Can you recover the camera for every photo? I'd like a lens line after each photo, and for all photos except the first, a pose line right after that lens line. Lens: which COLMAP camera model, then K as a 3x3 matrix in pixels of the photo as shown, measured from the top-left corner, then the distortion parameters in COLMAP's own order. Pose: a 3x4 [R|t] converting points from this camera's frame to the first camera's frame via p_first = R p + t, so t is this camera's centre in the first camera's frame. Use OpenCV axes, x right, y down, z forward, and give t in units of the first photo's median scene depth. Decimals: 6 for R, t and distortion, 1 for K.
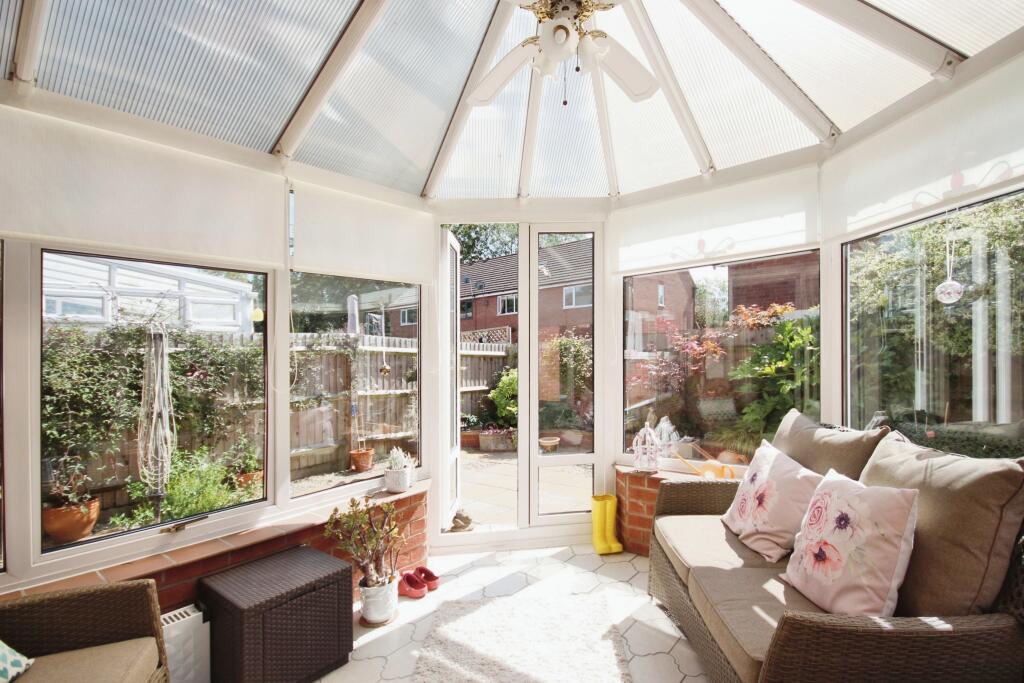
lens RADIAL K [[485.5, 0, 510.6], [0, 485.5, 322.9], [0, 0, 1]] dist [0.000631, 0.000196]
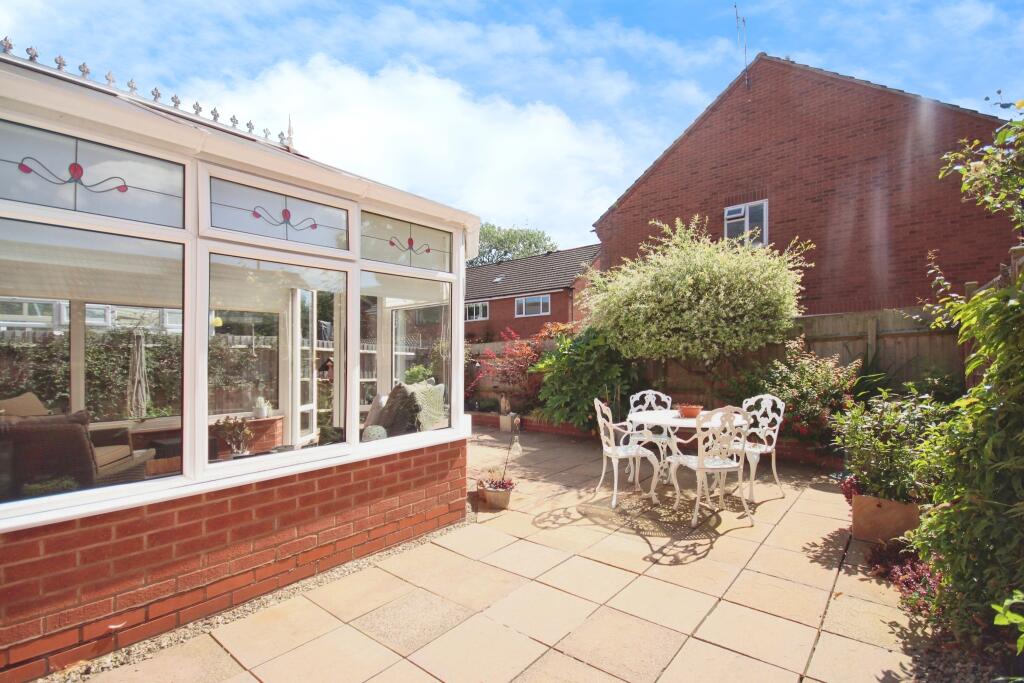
lens RADIAL K [[472.7, 0, 509.6], [0, 472.7, 342.6], [0, 0, 1]] dist [-0.001171, -0.000426]
pose [[0.999797, 0.015854, 0.012462, 0.478485], [-0.016224, 0.999413, 0.030189, -0.019554], [-0.011976, -0.030385, 0.999467, -0.579970]]
